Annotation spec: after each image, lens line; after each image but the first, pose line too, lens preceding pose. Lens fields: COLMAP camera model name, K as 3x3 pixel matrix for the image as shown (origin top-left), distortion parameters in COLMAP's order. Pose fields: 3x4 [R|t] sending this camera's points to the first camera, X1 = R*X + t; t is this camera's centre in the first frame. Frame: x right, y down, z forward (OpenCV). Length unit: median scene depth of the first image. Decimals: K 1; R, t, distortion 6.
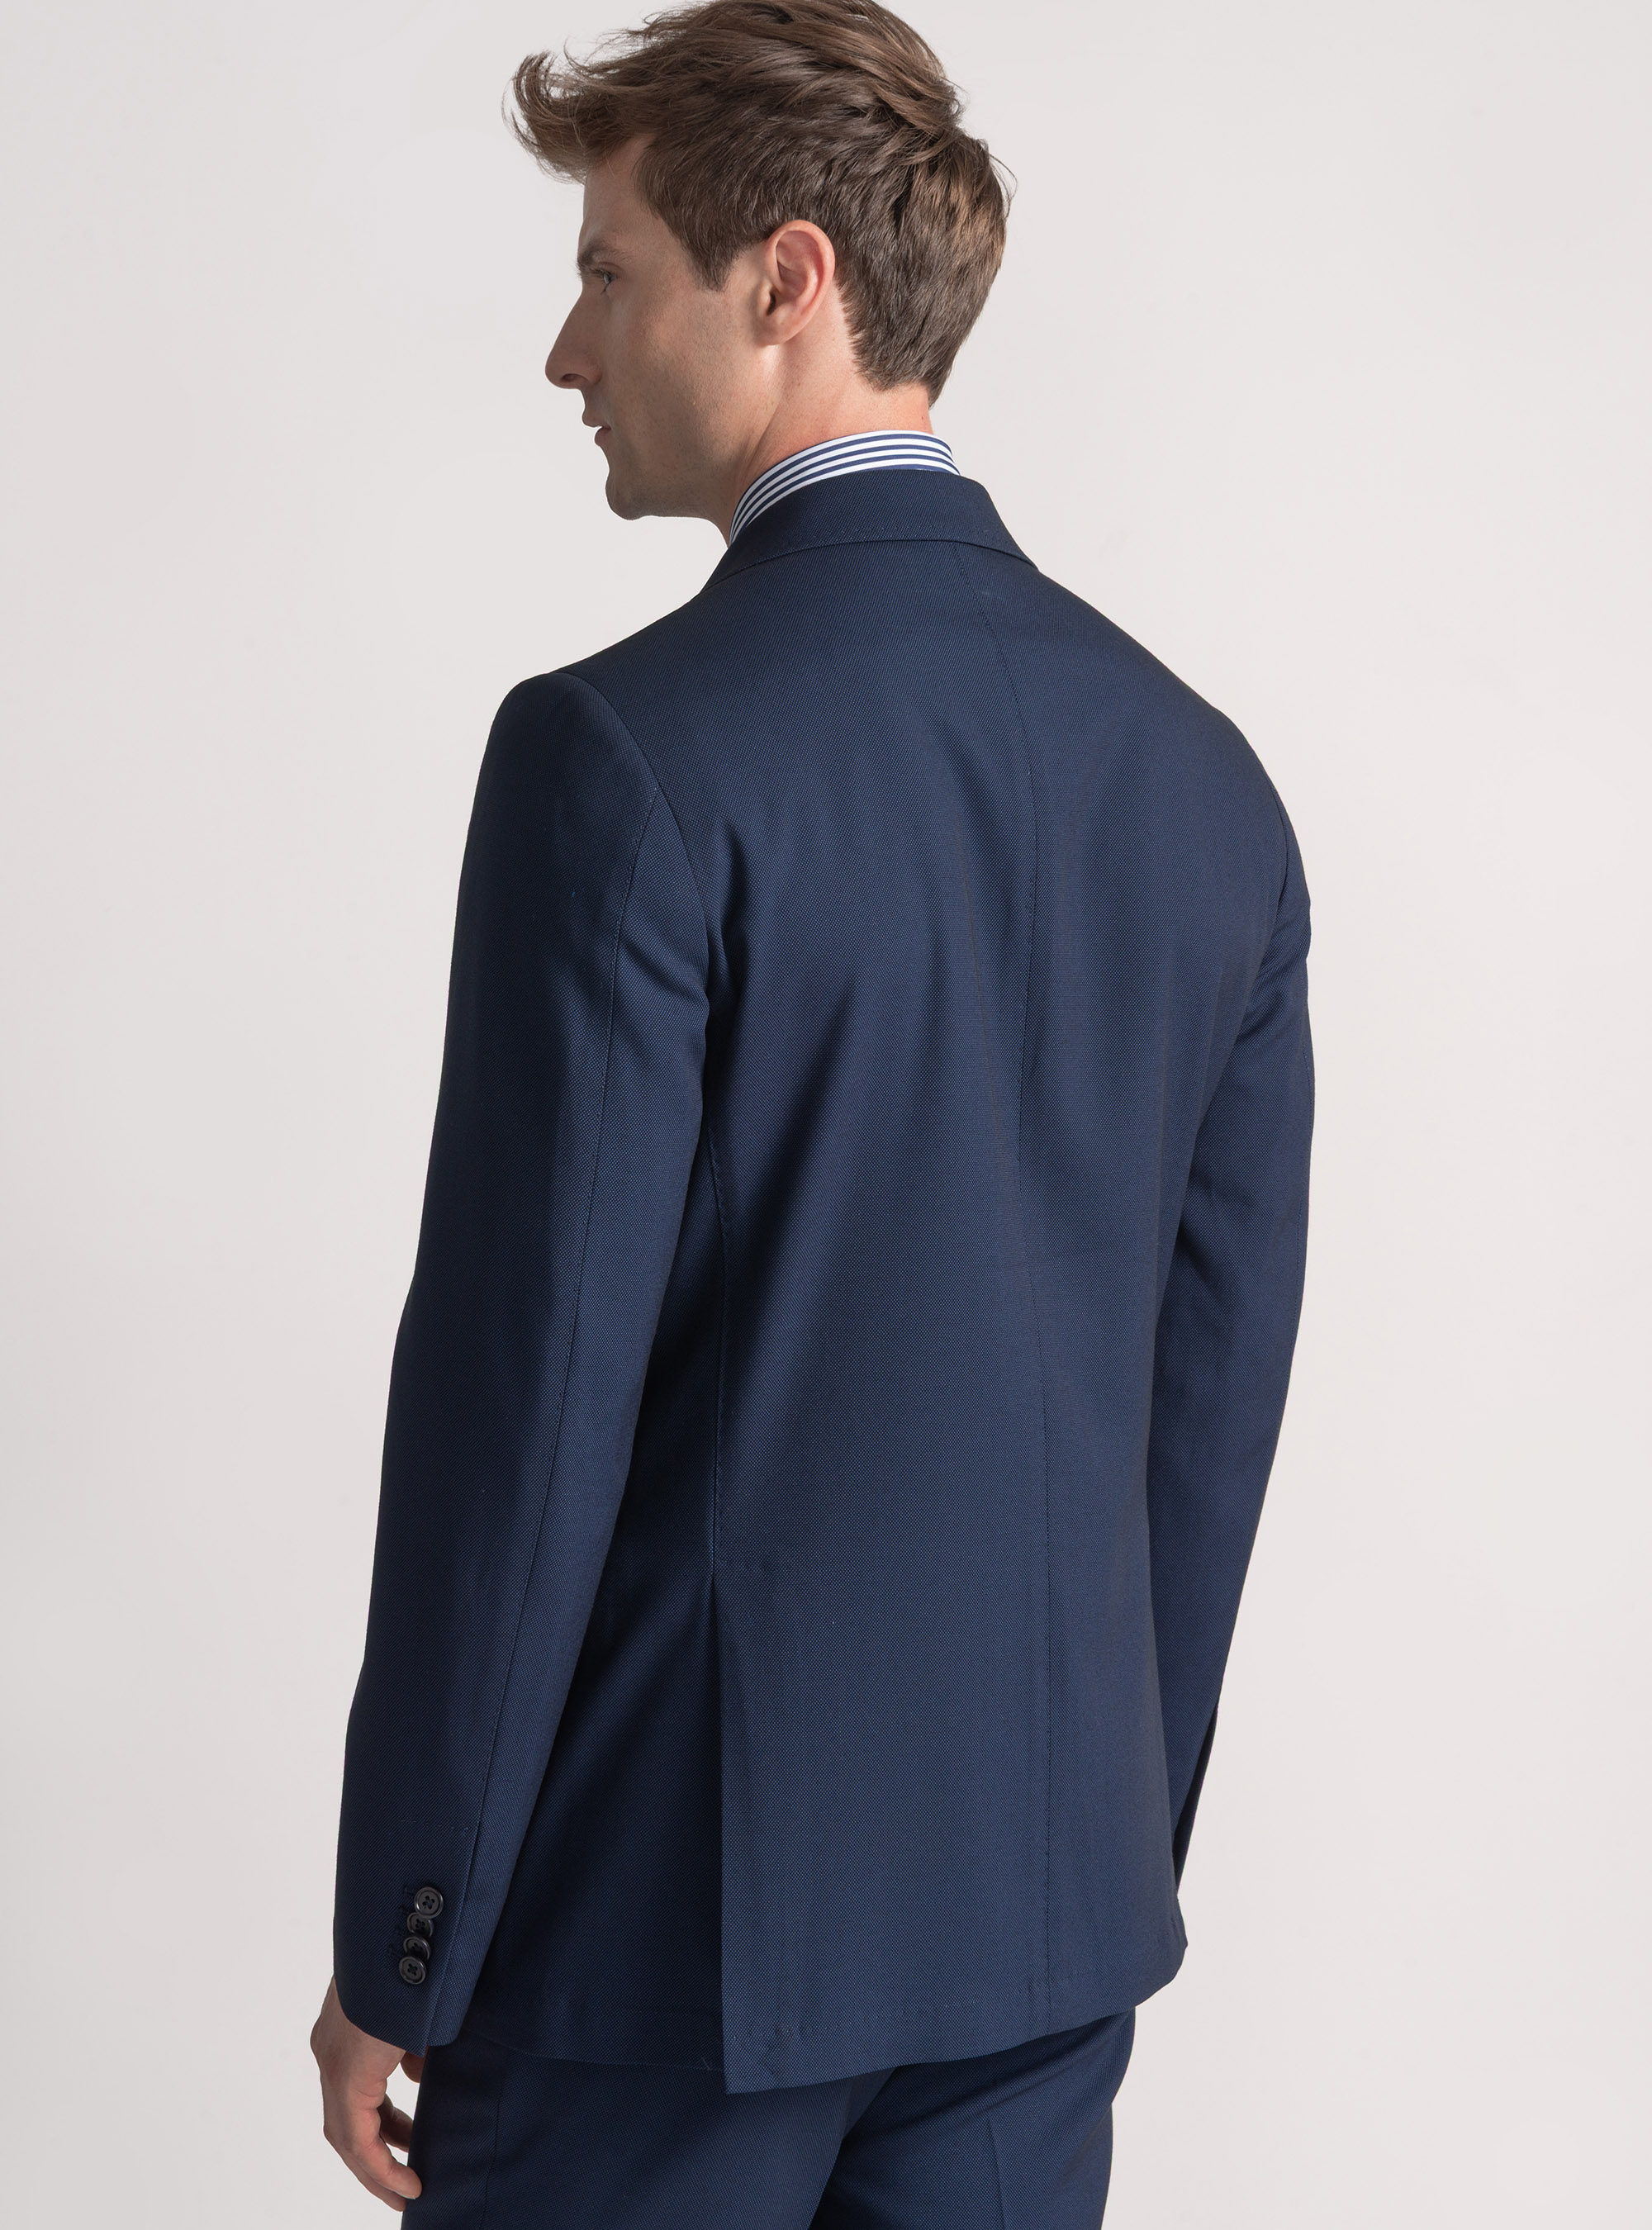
lens RADIAL K [[3495.7, 0, 826.0], [0, 3495.7, 1115.0], [0, 0, 1]] dist [0.034043, -0.063137]
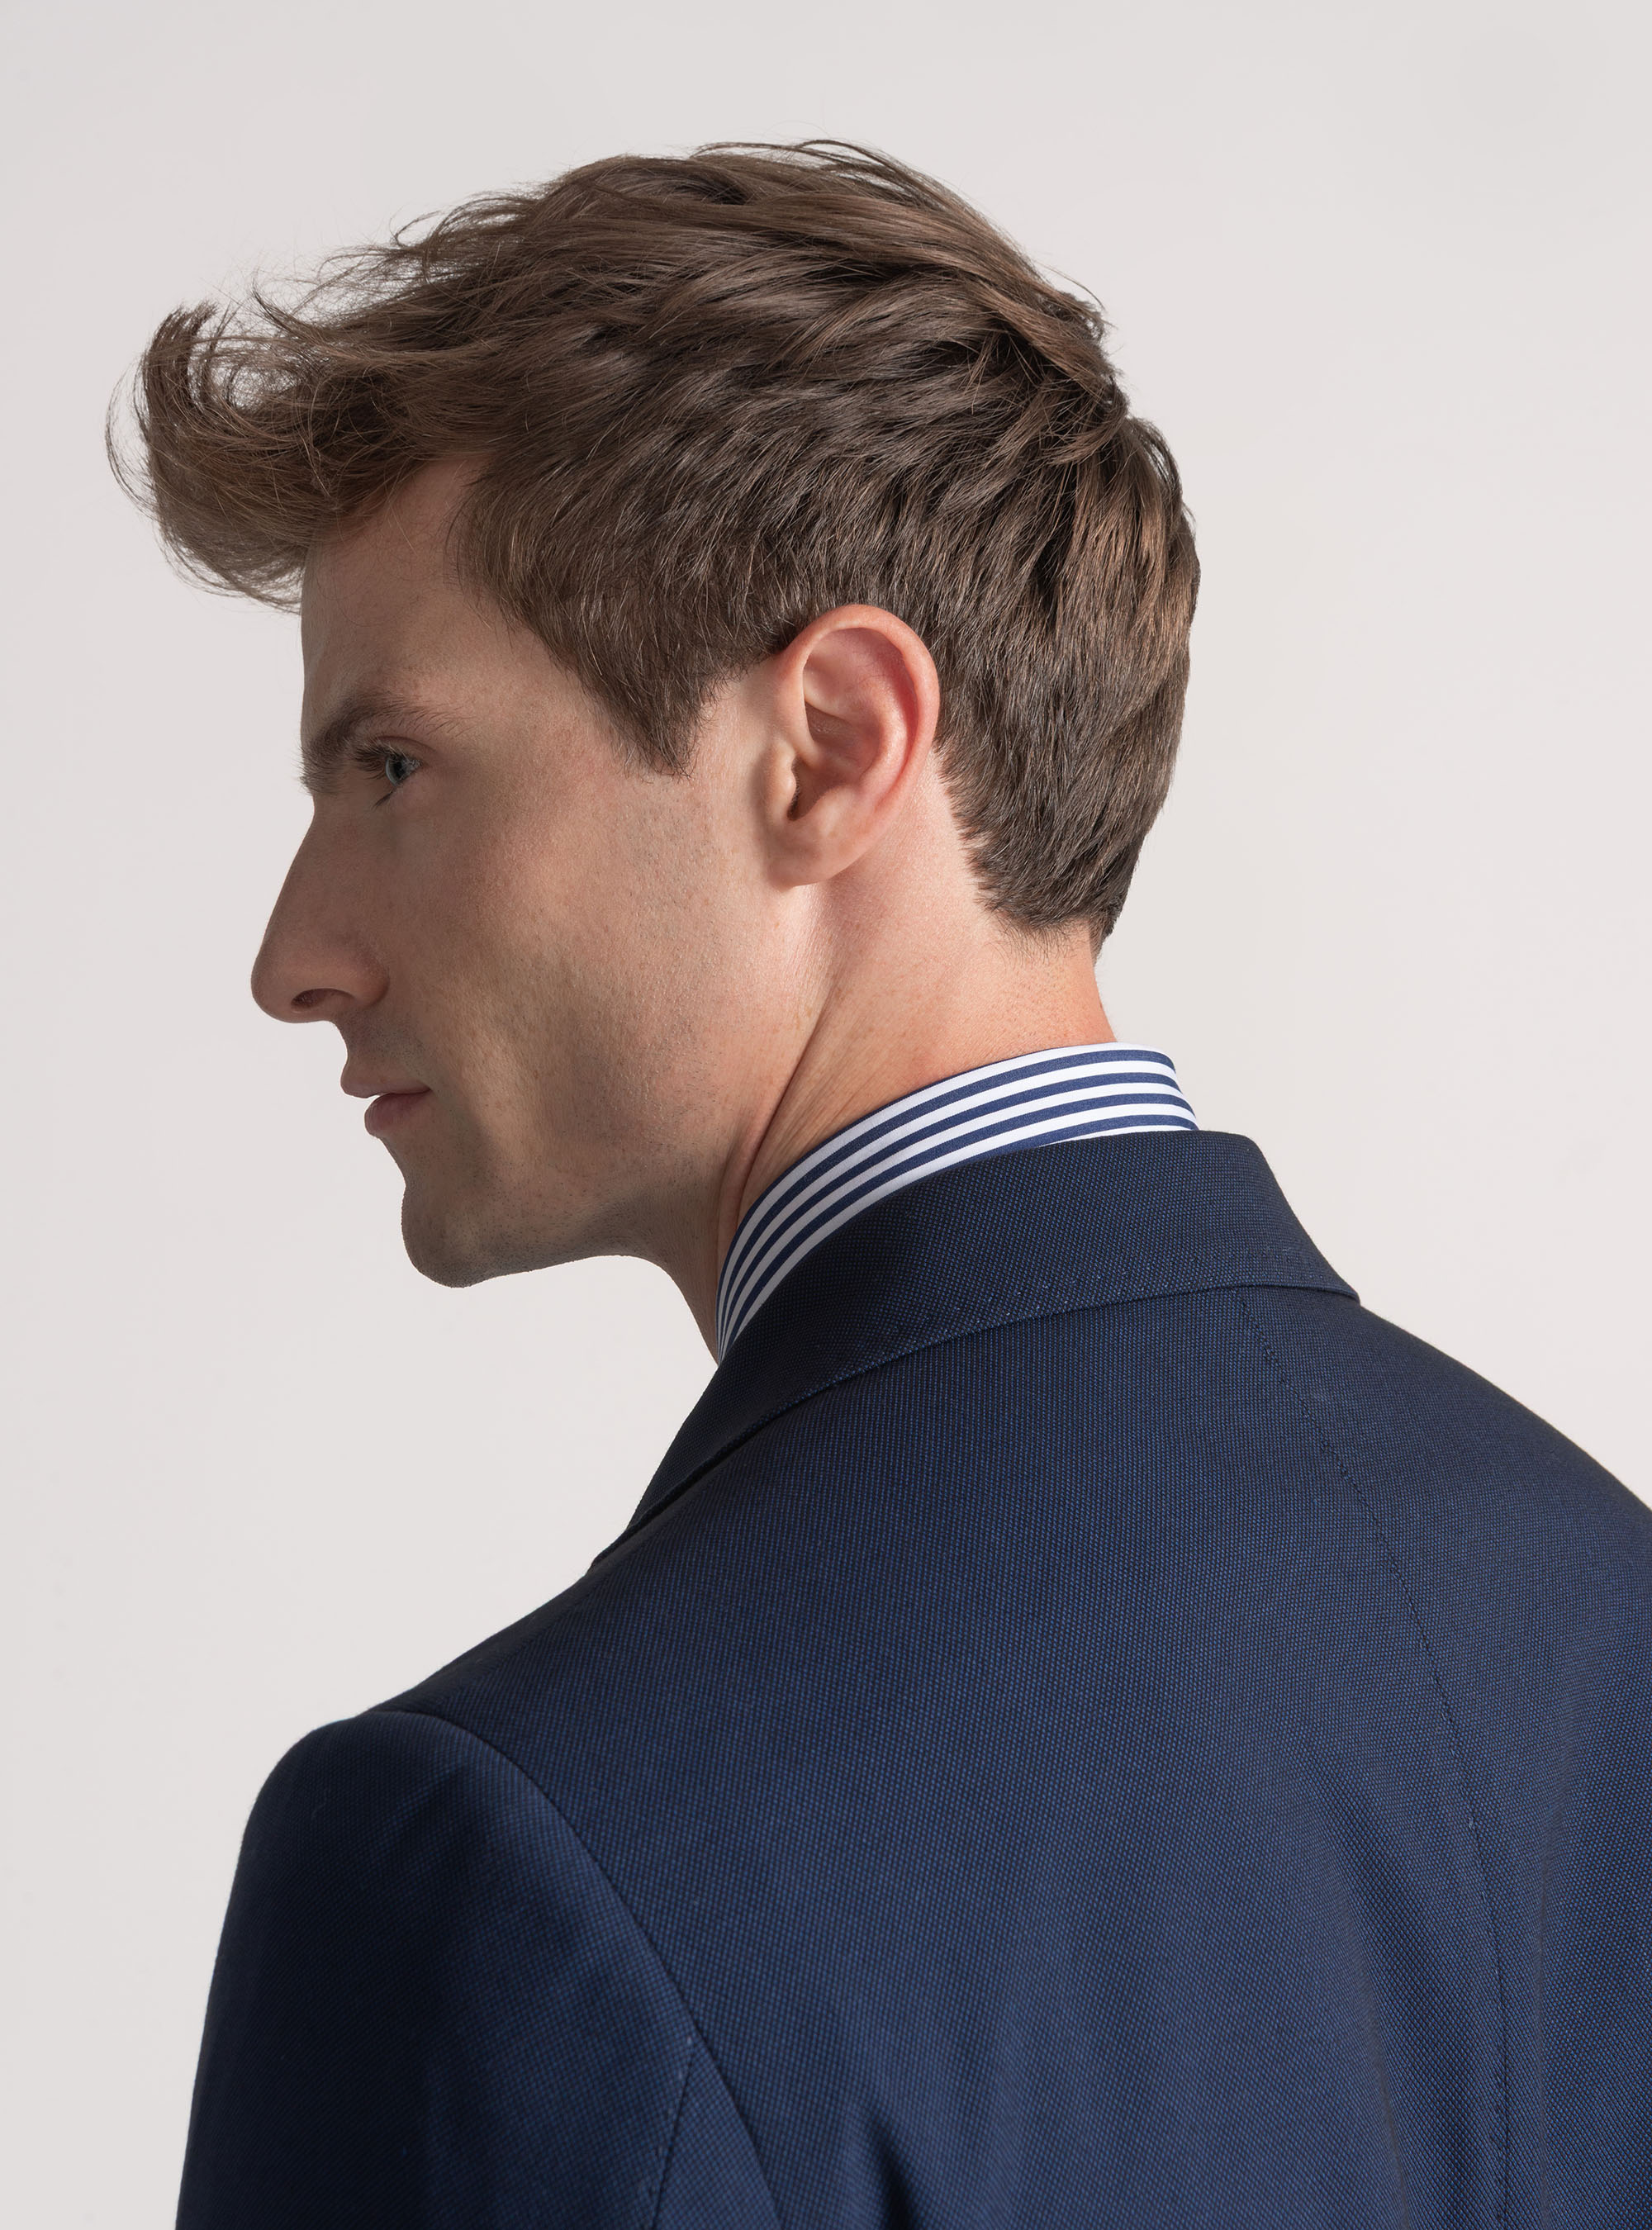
lens RADIAL K [[3495.7, 0, 826.0], [0, 3495.7, 1115.0], [0, 0, 1]] dist [0.034043, -0.063137]
pose [[0.969107, -0.098521, 0.226107, -0.117095], [0.133960, 0.980002, -0.147143, -0.124759], [-0.207088, 0.172886, 0.962925, 0.573606]]
